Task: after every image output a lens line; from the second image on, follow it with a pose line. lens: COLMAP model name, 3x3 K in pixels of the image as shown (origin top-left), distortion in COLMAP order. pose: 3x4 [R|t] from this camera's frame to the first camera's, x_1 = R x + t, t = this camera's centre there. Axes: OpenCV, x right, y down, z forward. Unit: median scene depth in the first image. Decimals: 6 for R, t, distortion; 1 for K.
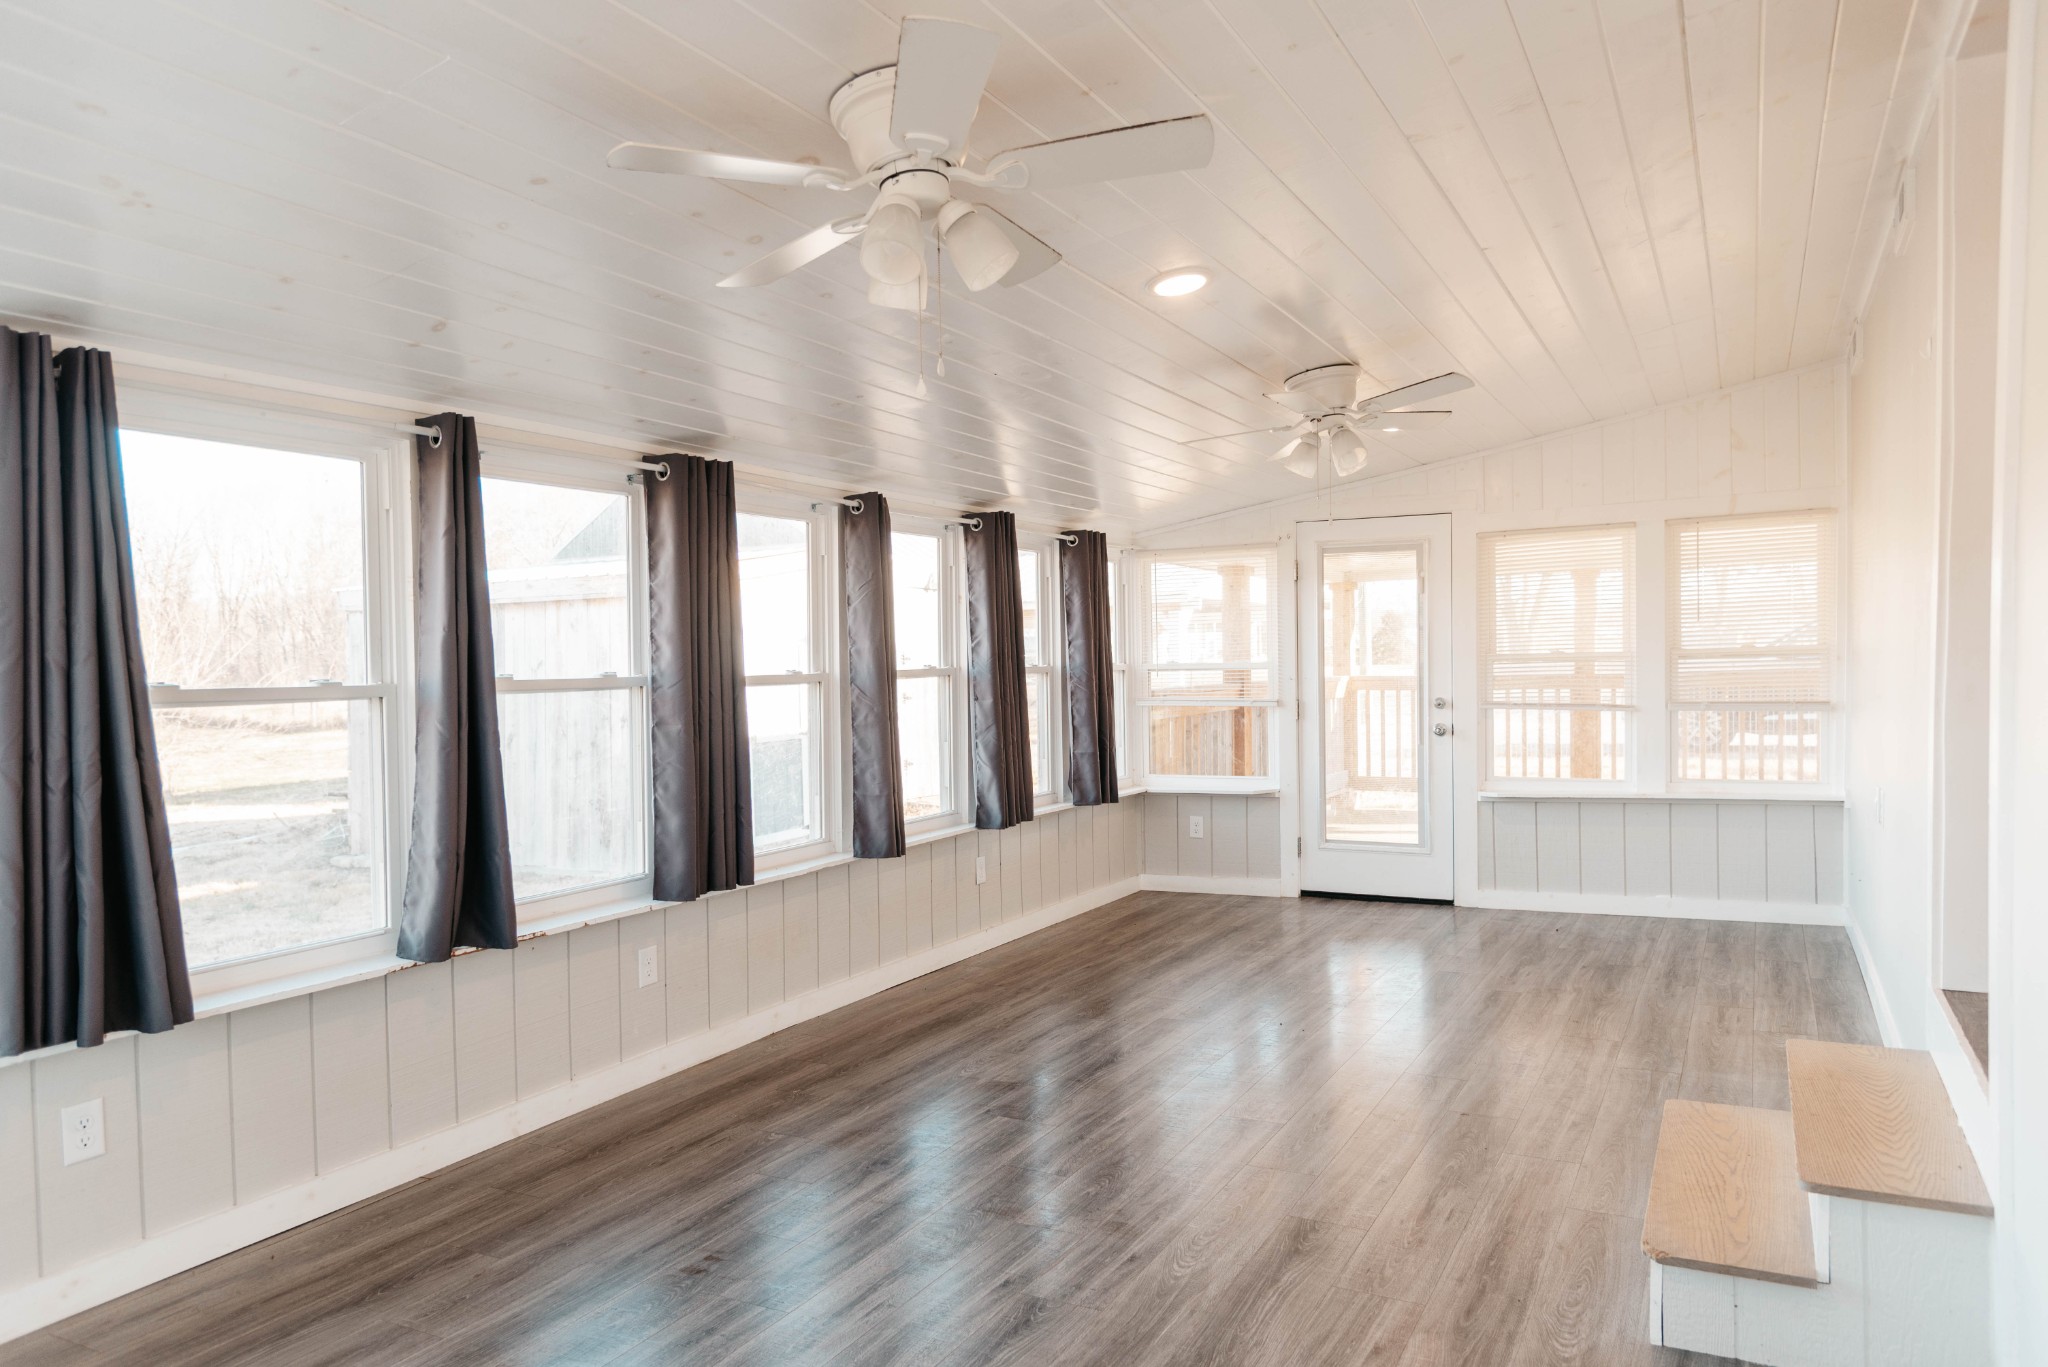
lens RADIAL K [[1339.0, 0, 1036.8], [0, 1339.0, 682.4], [0, 0, 1]] dist [0.015512, -0.017671]
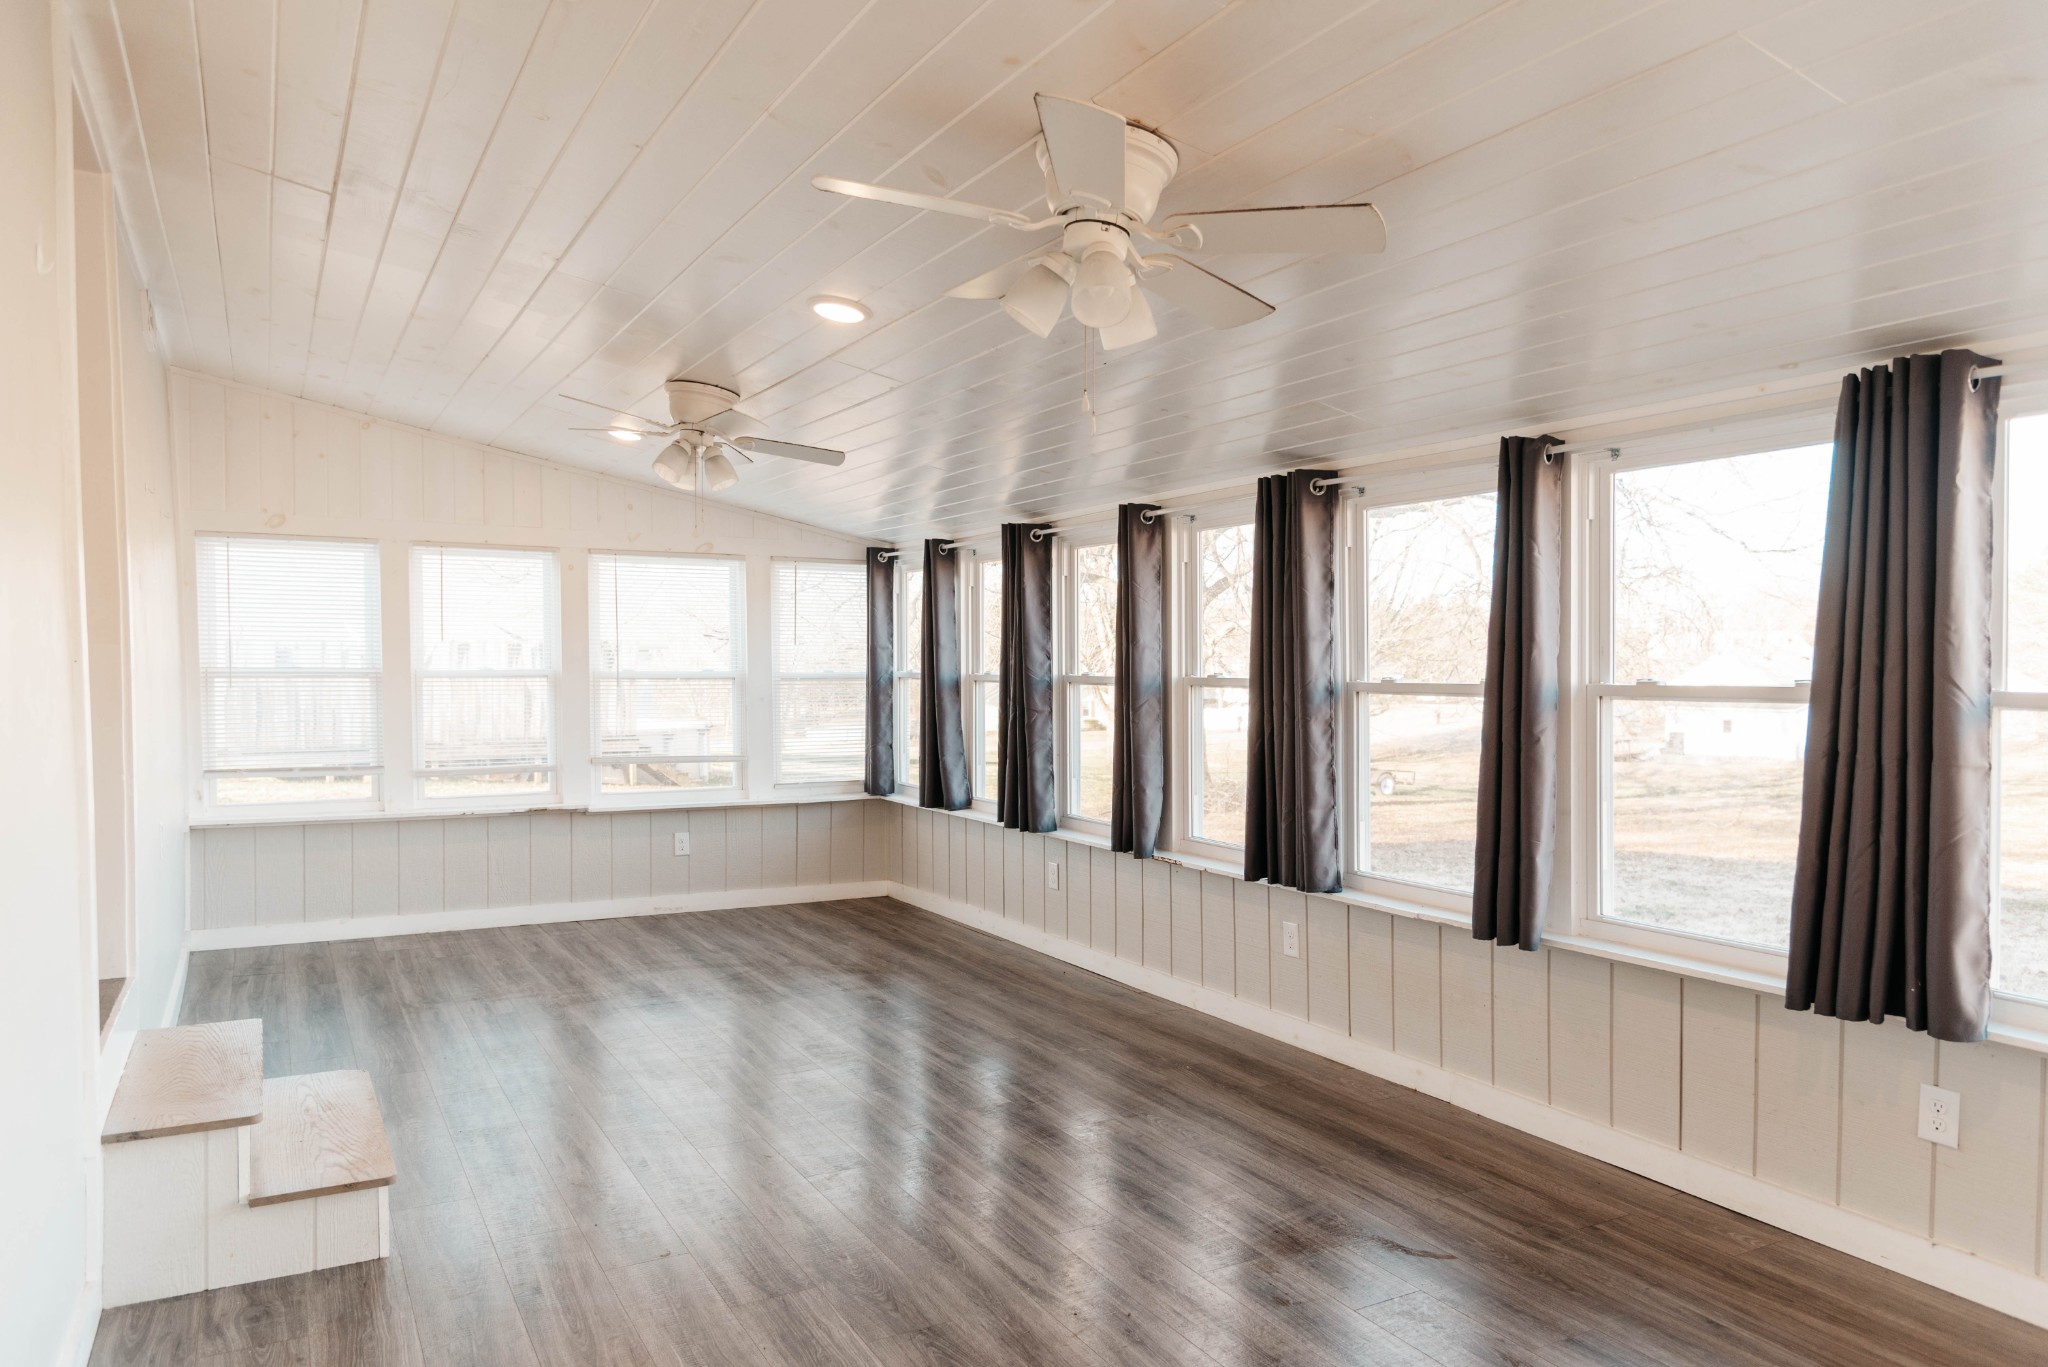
lens RADIAL K [[1339.0, 0, 1038.4], [0, 1339.0, 676.4], [0, 0, 1]] dist [0.015512, -0.017671]
pose [[-0.534667, 0.021928, -0.844778, 0.611696], [-0.006174, 0.999535, 0.029852, -0.032651], [0.845040, 0.021177, -0.534283, 1.132818]]
